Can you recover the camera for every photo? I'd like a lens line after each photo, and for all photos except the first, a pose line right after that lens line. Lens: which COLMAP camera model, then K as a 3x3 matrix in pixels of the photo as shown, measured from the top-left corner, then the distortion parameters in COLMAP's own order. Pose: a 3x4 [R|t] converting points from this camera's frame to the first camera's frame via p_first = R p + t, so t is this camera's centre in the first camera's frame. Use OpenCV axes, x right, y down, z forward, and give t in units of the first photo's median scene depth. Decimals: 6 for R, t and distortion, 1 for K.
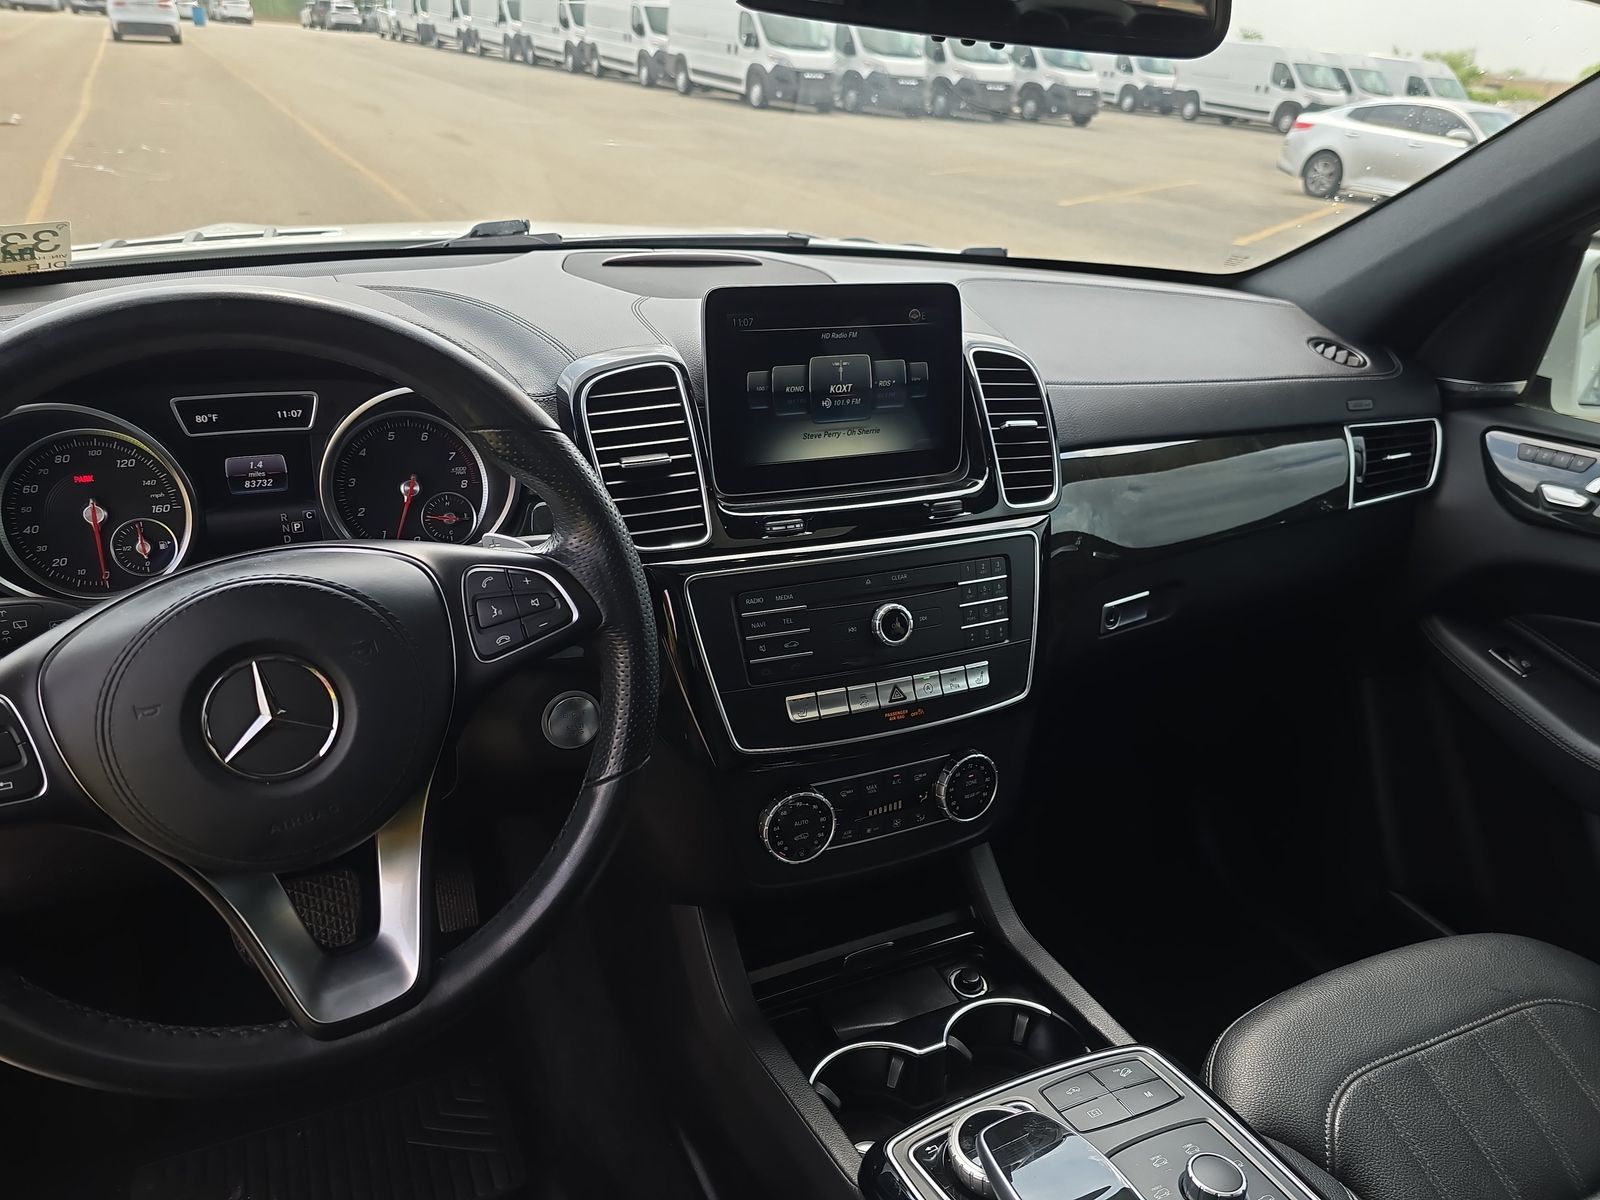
lens RADIAL K [[1056.4, 0, 794.4], [0, 1056.4, 584.4], [0, 0, 1]] dist [0.024509, -0.036242]
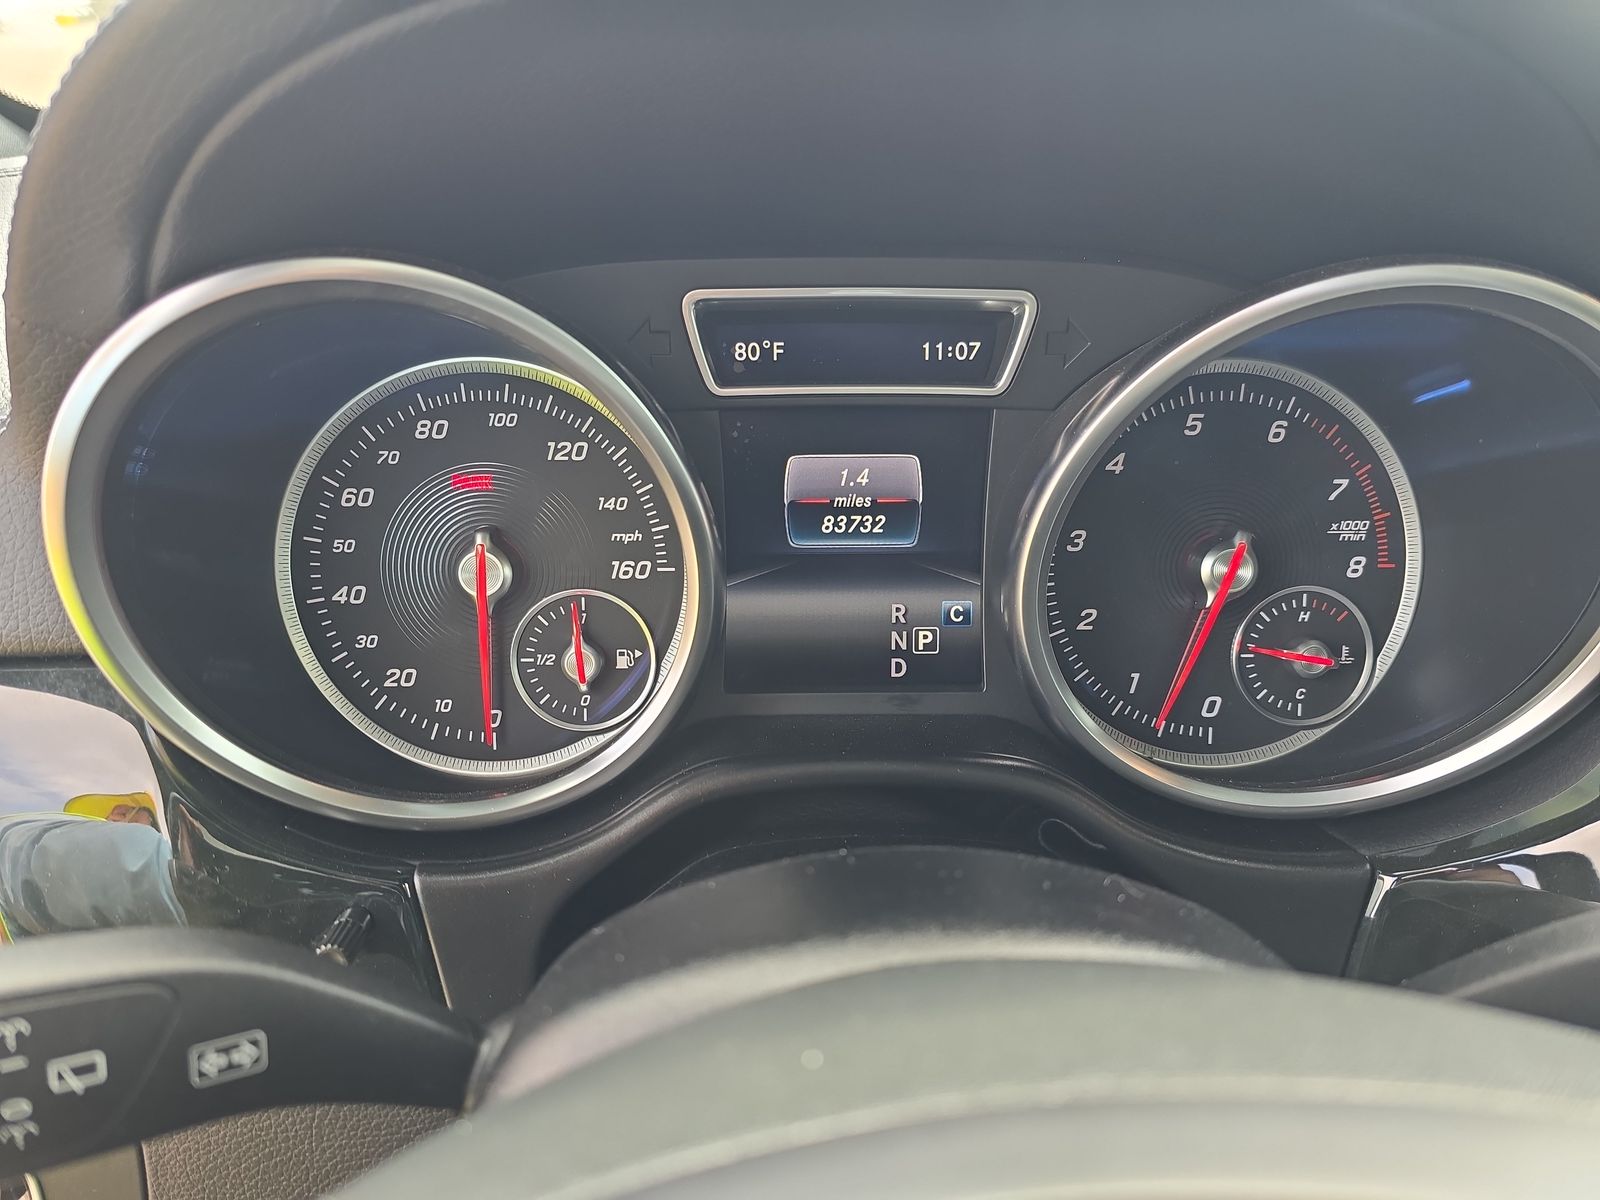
lens RADIAL K [[1056.4, 0, 793.0], [0, 1056.4, 555.3], [0, 0, 1]] dist [0.024509, -0.036242]
pose [[0.915726, 0.114275, -0.385211, -0.364493], [-0.122247, 0.992492, 0.003822, -0.080392], [0.382756, 0.043591, 0.922820, 0.615508]]
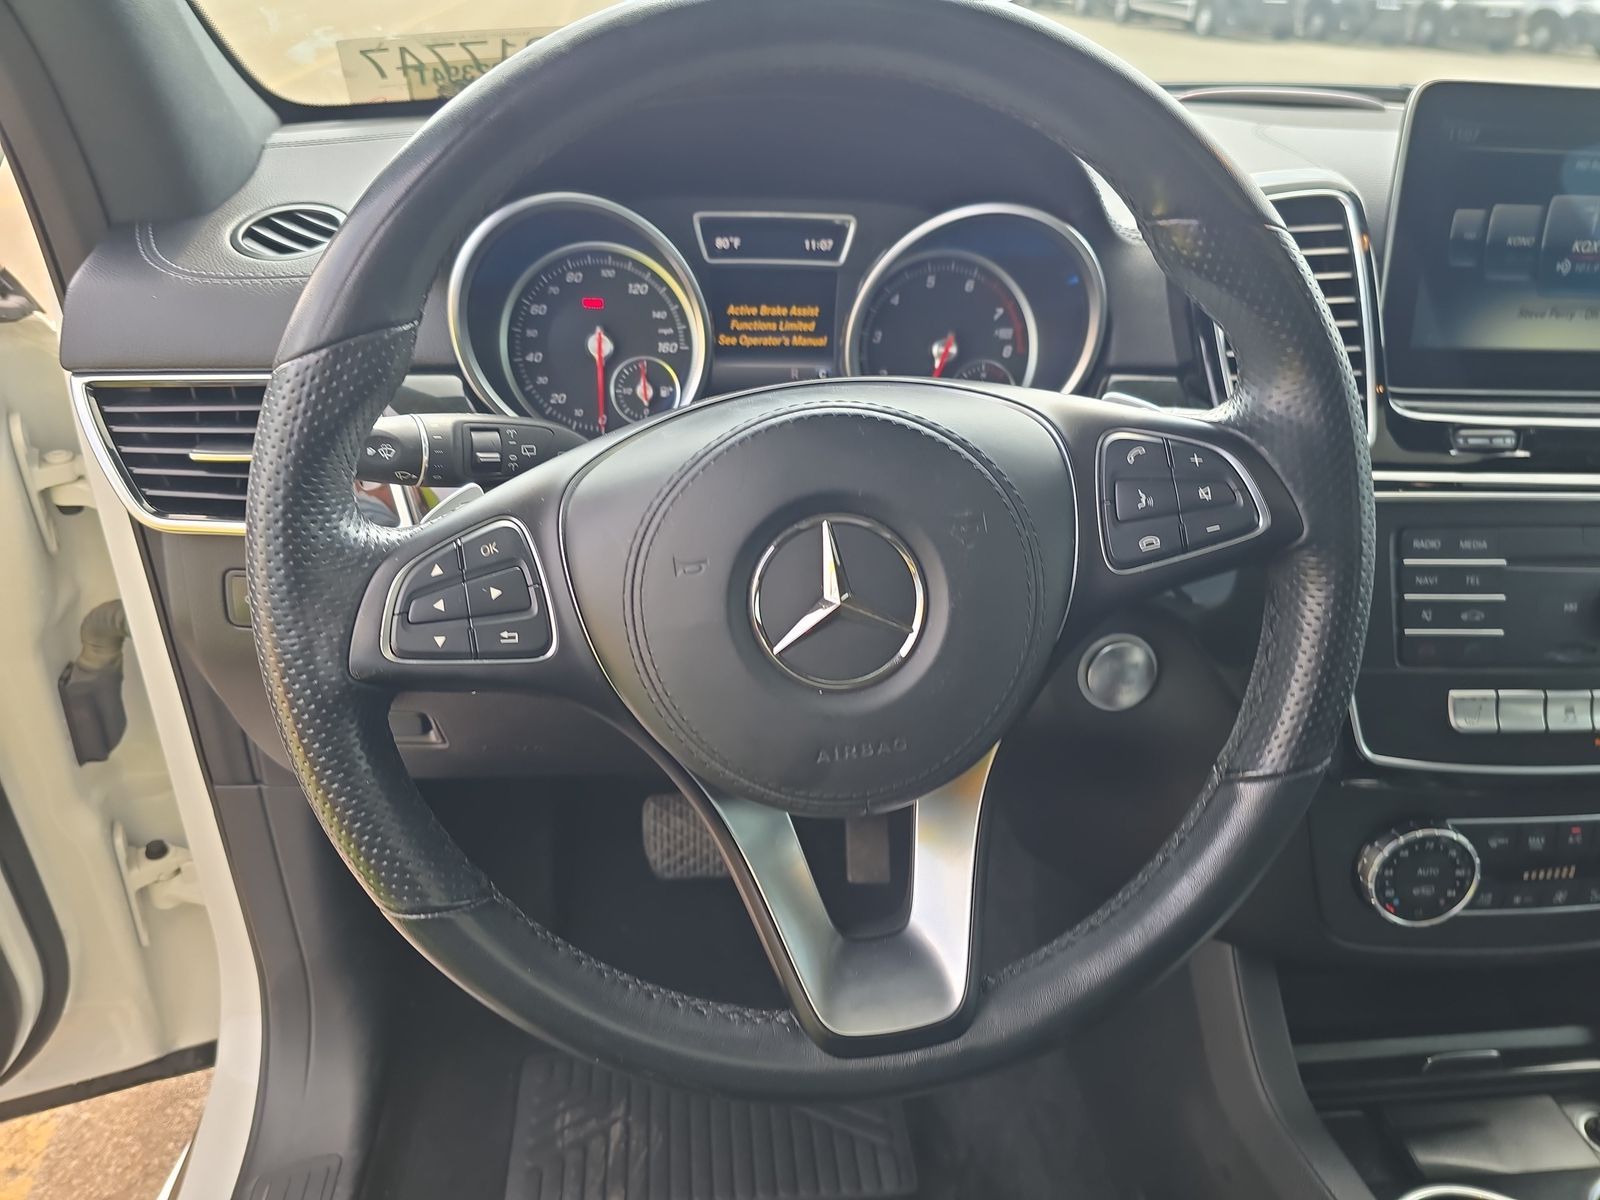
lens RADIAL K [[1056.4, 0, 787.7], [0, 1056.4, 592.8], [0, 0, 1]] dist [0.024509, -0.036242]
pose [[0.939950, 0.135409, -0.313303, -0.204317], [-0.121739, 0.990568, 0.062889, 0.053333], [0.318864, -0.020971, 0.947568, 0.216239]]
